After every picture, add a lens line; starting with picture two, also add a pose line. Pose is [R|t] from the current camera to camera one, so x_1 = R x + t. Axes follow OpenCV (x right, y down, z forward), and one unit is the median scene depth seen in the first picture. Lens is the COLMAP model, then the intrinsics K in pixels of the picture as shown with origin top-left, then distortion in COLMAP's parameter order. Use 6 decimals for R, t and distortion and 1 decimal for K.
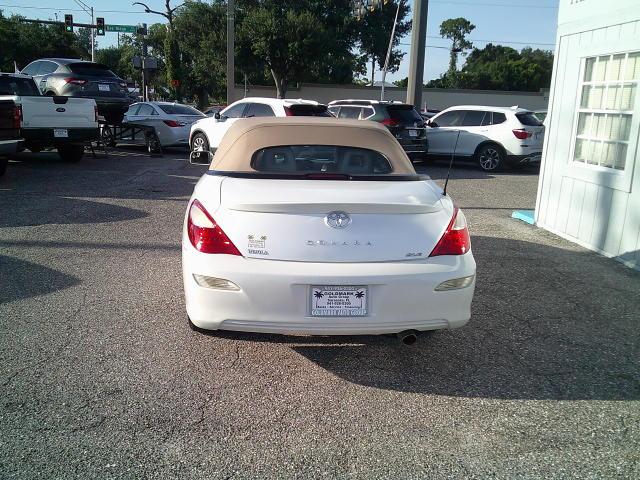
lens RADIAL K [[669.0, 0, 300.8], [0, 669.0, 264.5], [0, 0, 1]] dist [-0.017970, 0.000000]
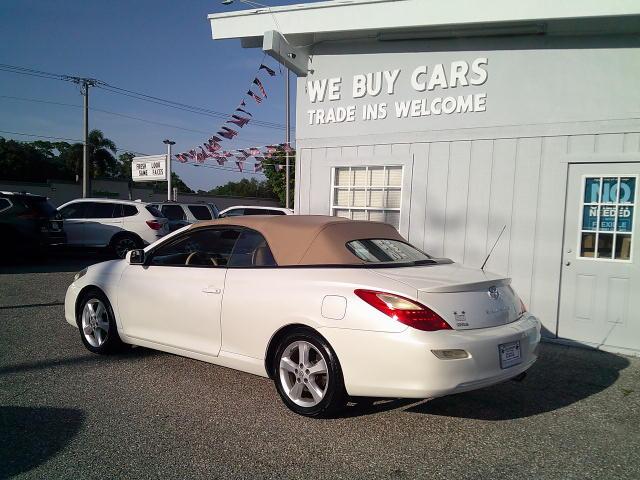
lens RADIAL K [[669.0, 0, 319.3], [0, 669.0, 246.3], [0, 0, 1]] dist [-0.017970, 0.000000]
pose [[0.710840, -0.031647, 0.702641, -0.242562], [0.142446, 0.984763, -0.099755, -0.016456], [-0.688778, 0.170998, 0.704517, 0.063625]]
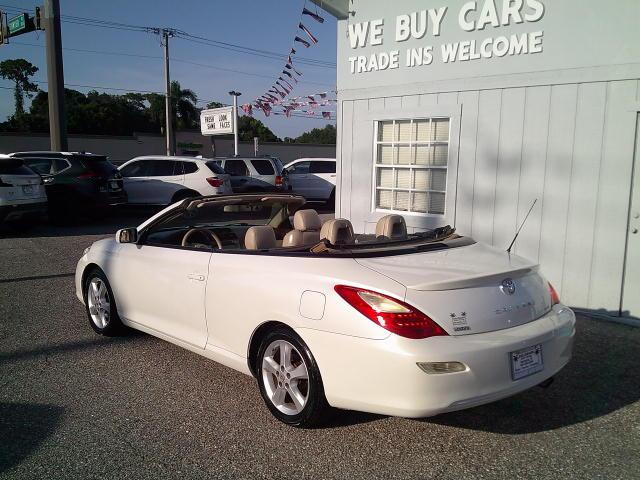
lens RADIAL K [[669.0, 0, 317.3], [0, 669.0, 260.5], [0, 0, 1]] dist [-0.017970, 0.000000]
pose [[0.799600, -0.107351, 0.590860, -0.180625], [0.146108, 0.989104, -0.018019, -0.029477], [-0.582488, 0.100737, 0.806573, 0.065748]]
